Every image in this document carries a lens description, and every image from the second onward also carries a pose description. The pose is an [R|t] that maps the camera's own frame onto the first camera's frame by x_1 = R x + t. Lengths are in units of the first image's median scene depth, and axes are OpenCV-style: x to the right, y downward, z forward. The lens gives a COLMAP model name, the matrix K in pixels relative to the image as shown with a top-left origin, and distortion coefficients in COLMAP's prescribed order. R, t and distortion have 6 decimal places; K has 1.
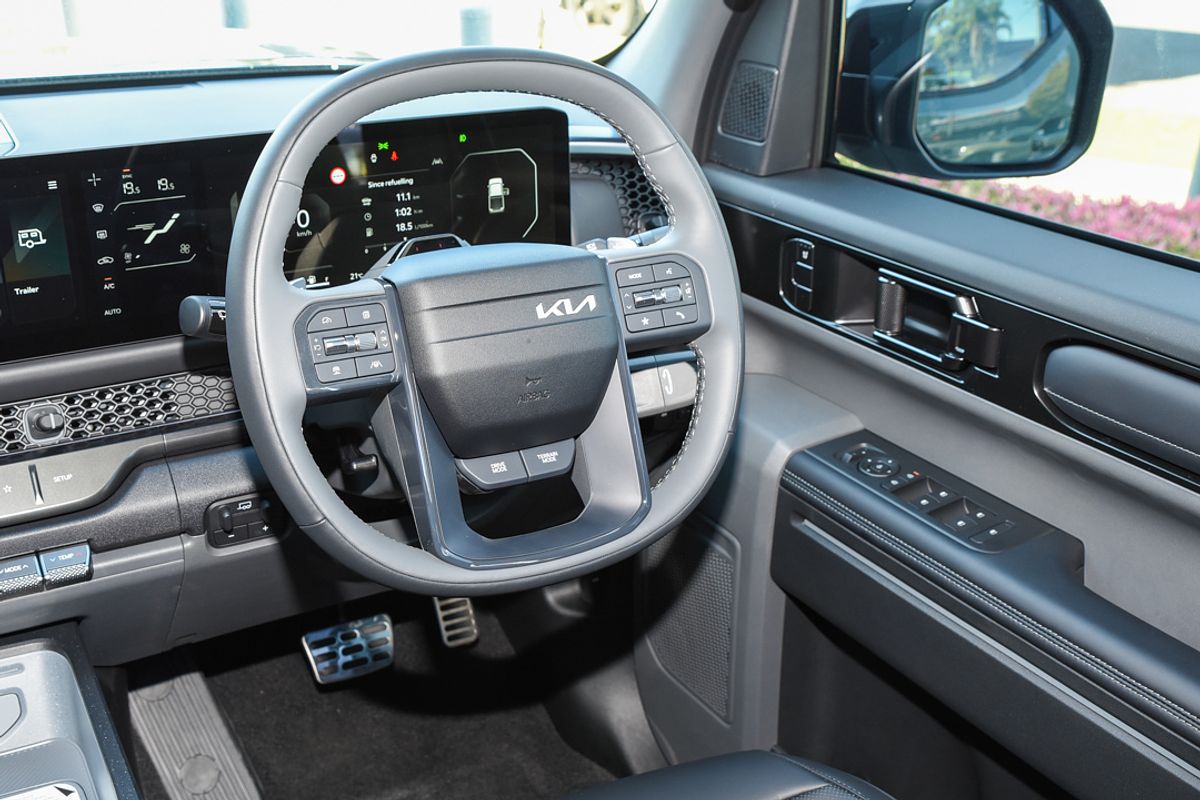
lens RADIAL K [[1275.5, 0, 600.0], [0, 1275.5, 400.0], [0, 0, 1]] dist [-0.051637, 0.010837]
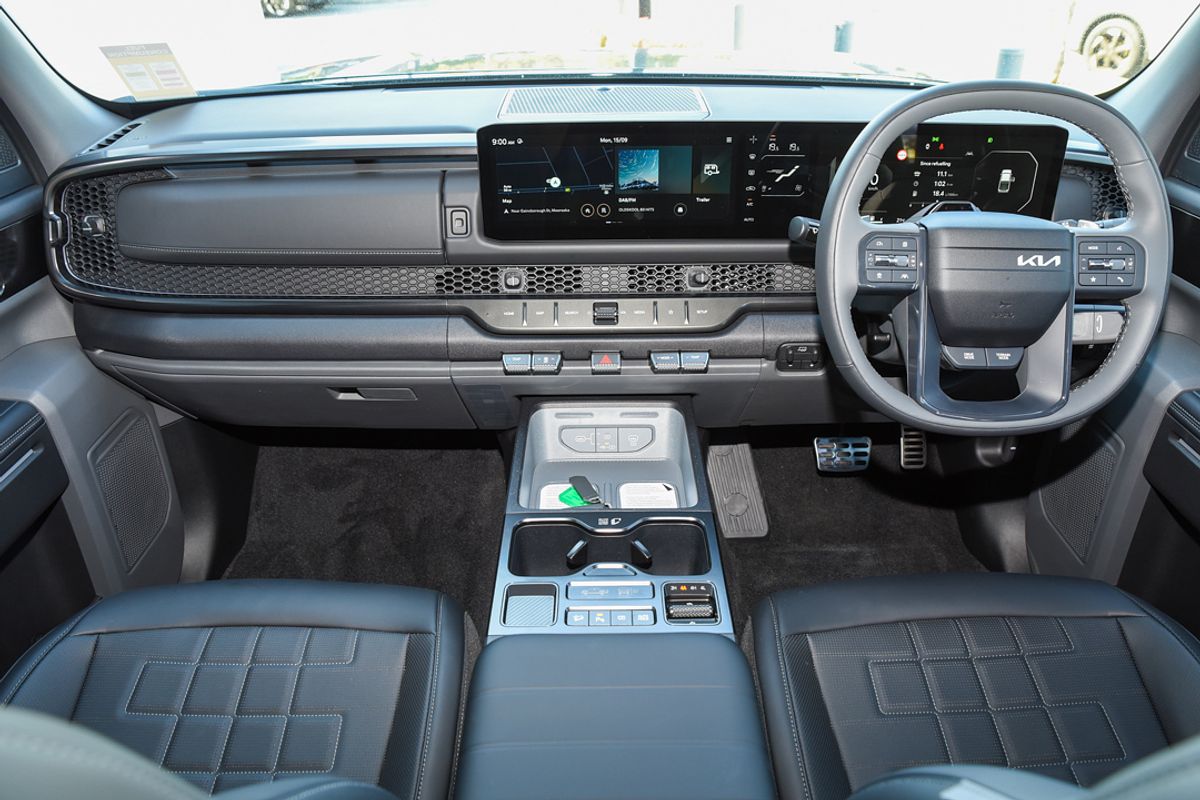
lens RADIAL K [[886.1, 0, 600.0], [0, 886.1, 400.0], [0, 0, 1]] dist [-0.131384, 0.113129]
pose [[0.875589, 0.224314, -0.427817, -0.007693], [-0.179387, 0.973303, 0.143184, 0.031559], [0.448514, -0.048626, 0.892452, -0.135542]]
